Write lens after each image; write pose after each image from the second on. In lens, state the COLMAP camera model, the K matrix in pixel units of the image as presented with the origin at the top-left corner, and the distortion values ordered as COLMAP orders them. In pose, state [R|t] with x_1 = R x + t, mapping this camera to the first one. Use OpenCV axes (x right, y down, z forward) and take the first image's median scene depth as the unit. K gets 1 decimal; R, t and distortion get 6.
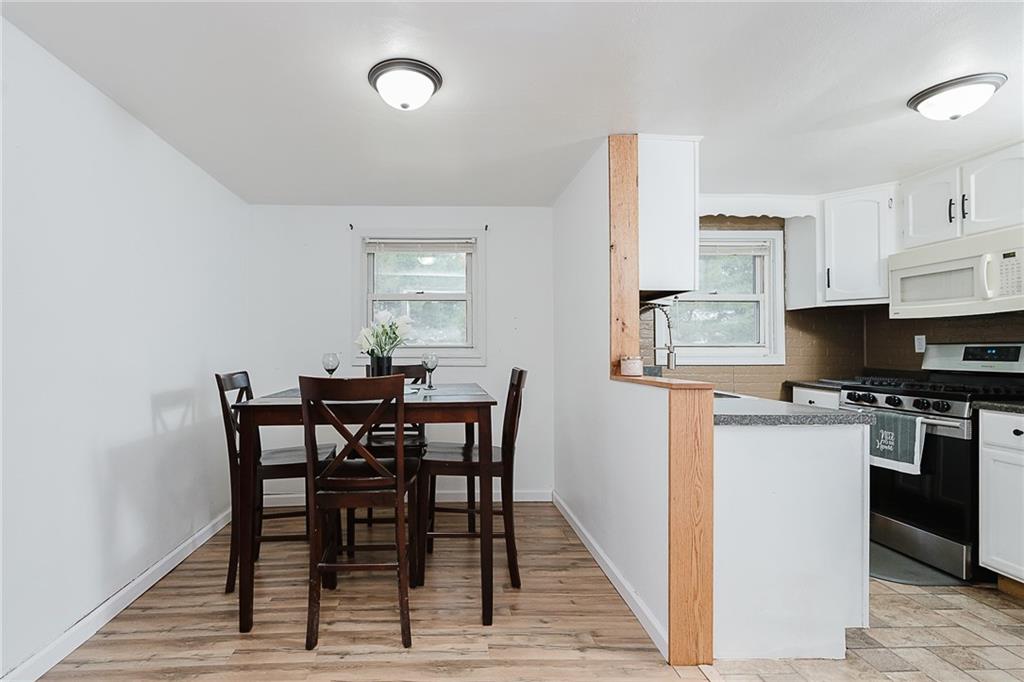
lens RADIAL K [[433.6, 0, 512.0], [0, 433.6, 341.0], [0, 0, 1]] dist [0.001655, 0.000357]
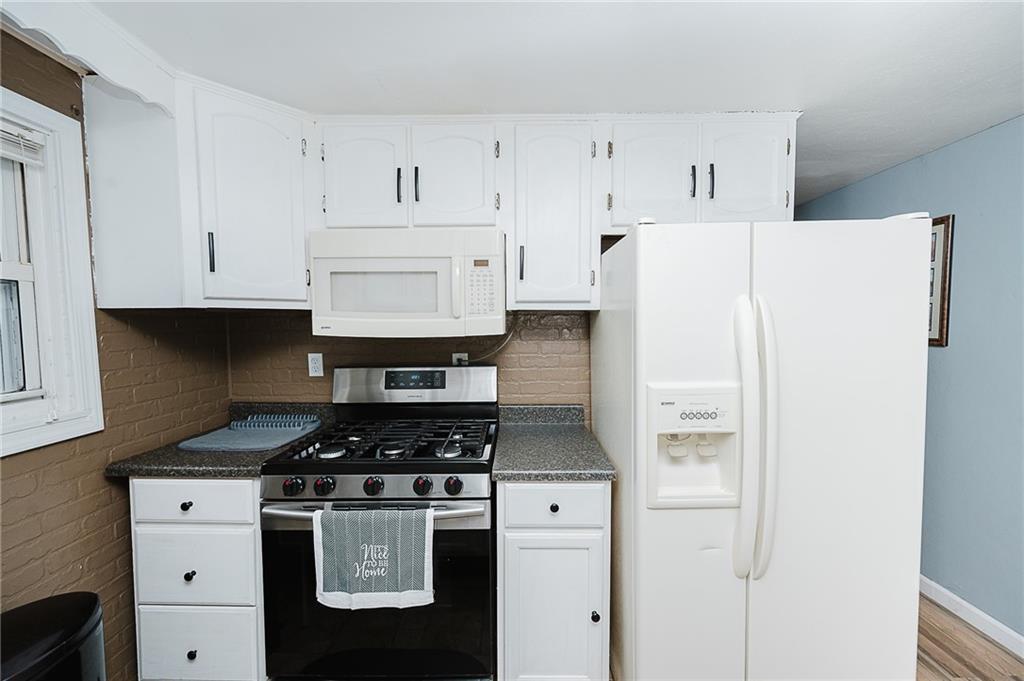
lens RADIAL K [[434.9, 0, 512.0], [0, 434.9, 340.5], [0, 0, 1]] dist [-0.000949, 0.000073]
pose [[0.099099, -0.049213, 0.993860, 0.326280], [0.000395, 0.998778, 0.049417, -0.085561], [-0.995077, -0.004504, 0.098998, 0.758574]]
